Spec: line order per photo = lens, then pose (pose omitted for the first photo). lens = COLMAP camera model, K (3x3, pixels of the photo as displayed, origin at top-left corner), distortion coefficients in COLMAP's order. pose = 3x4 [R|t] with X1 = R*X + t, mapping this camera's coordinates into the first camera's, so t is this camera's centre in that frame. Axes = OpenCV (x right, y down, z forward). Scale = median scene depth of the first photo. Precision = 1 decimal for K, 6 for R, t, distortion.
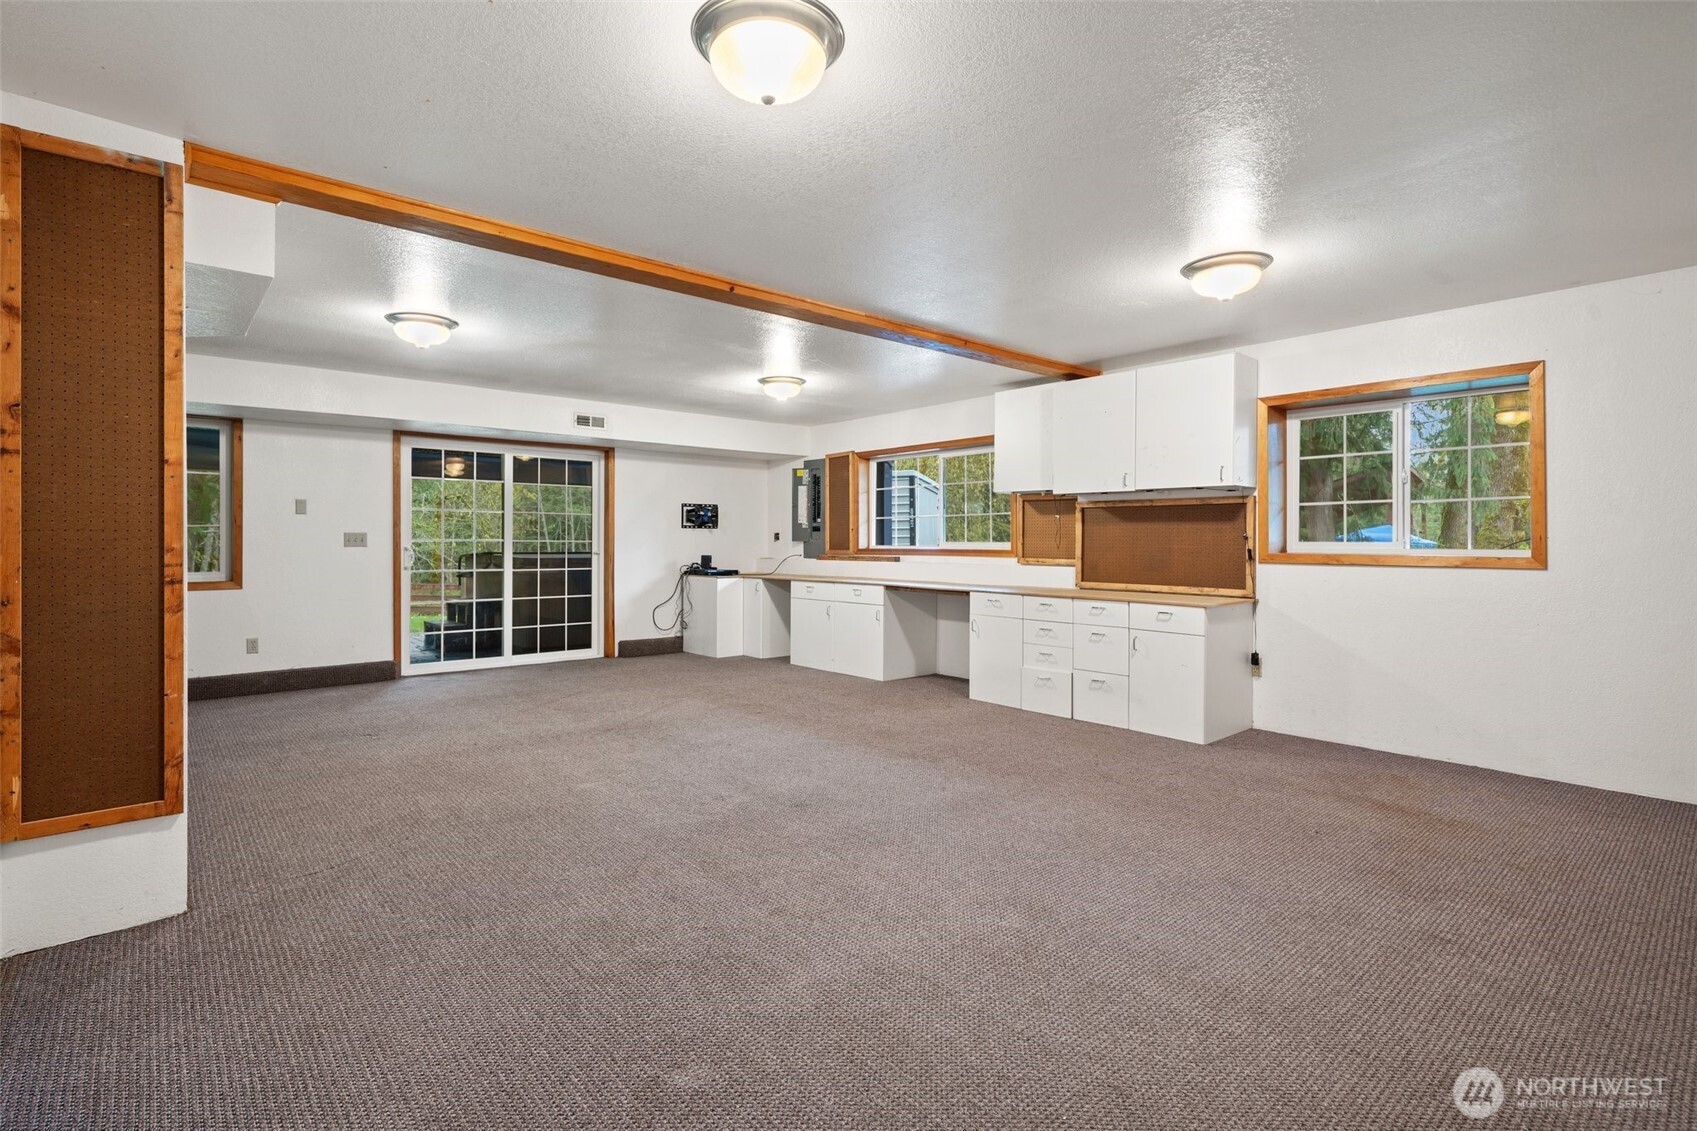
lens RADIAL K [[802.4, 0, 848.4], [0, 802.4, 545.2], [0, 0, 1]] dist [0.000012, 0.000040]
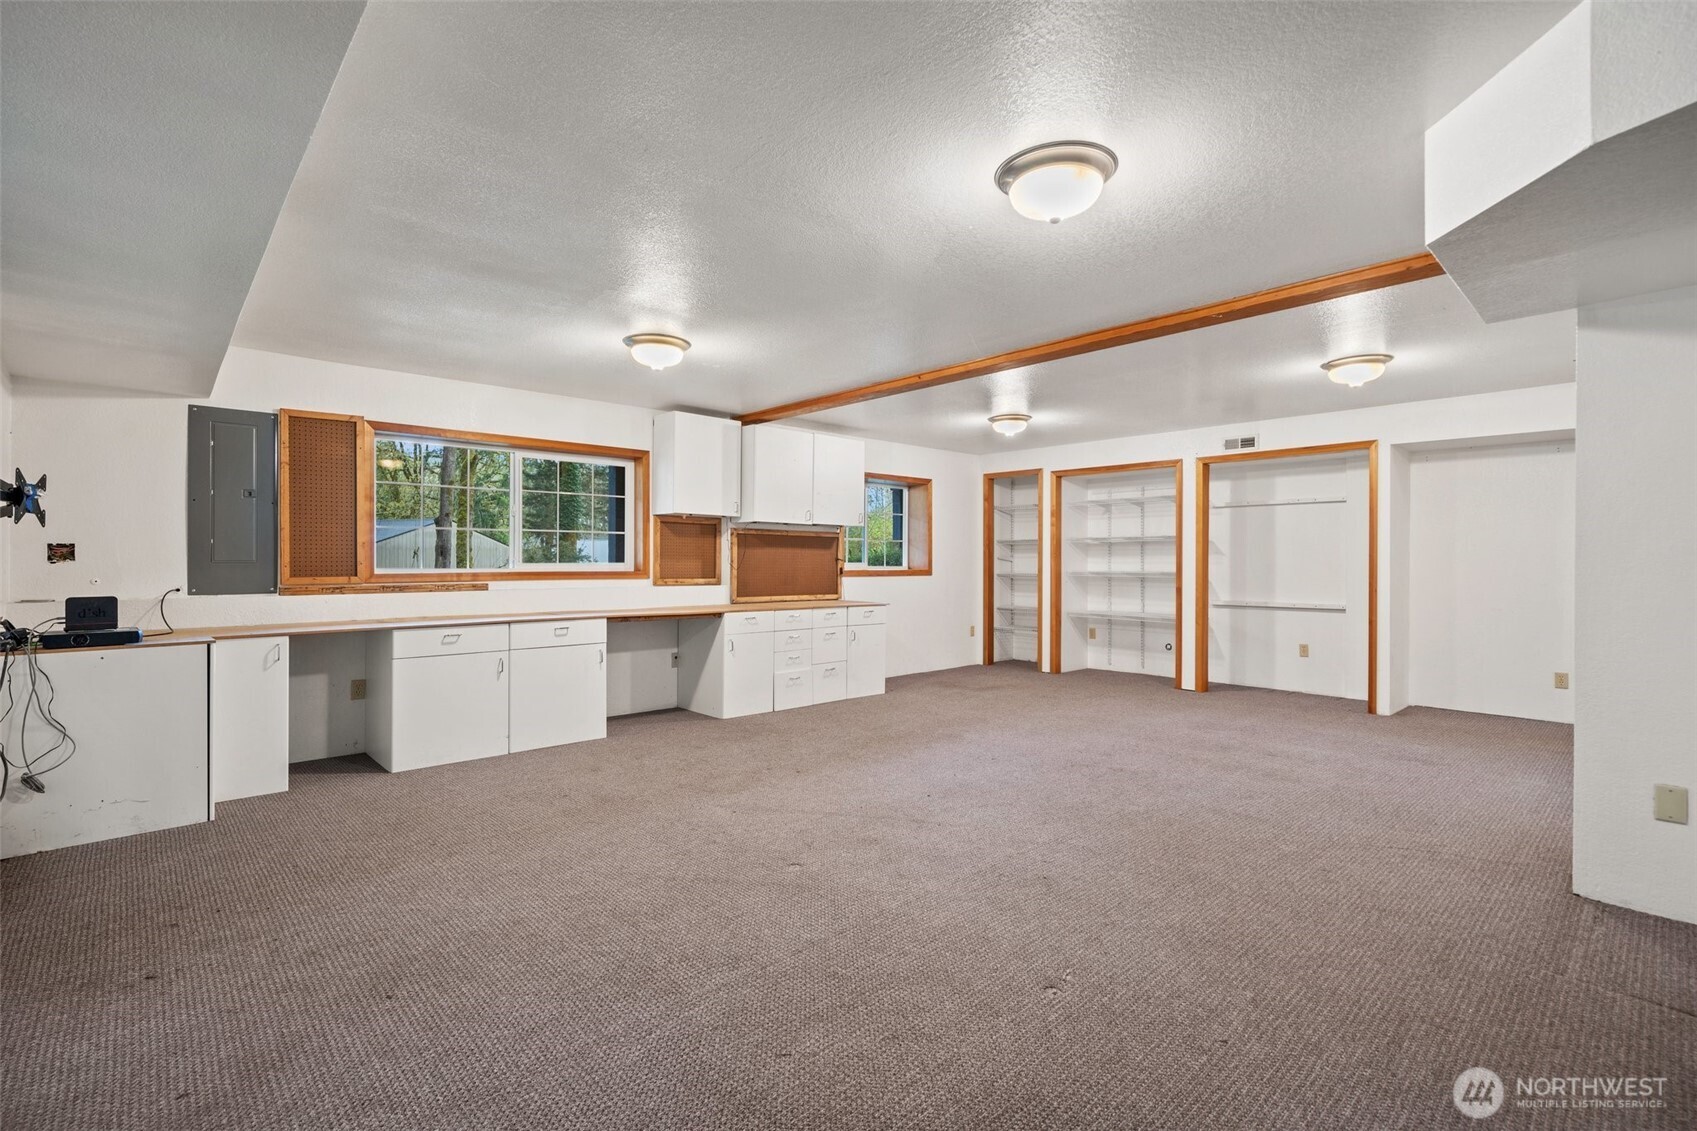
lens RADIAL K [[749.5, 0, 848.5], [0, 749.5, 565.5], [0, 0, 1]] dist [-0.000029, -0.000035]
pose [[-0.020069, -0.009914, 0.999749, -0.751024], [-0.000376, 0.999951, 0.009908, -0.010615], [-0.999799, -0.000177, -0.020072, 0.814678]]
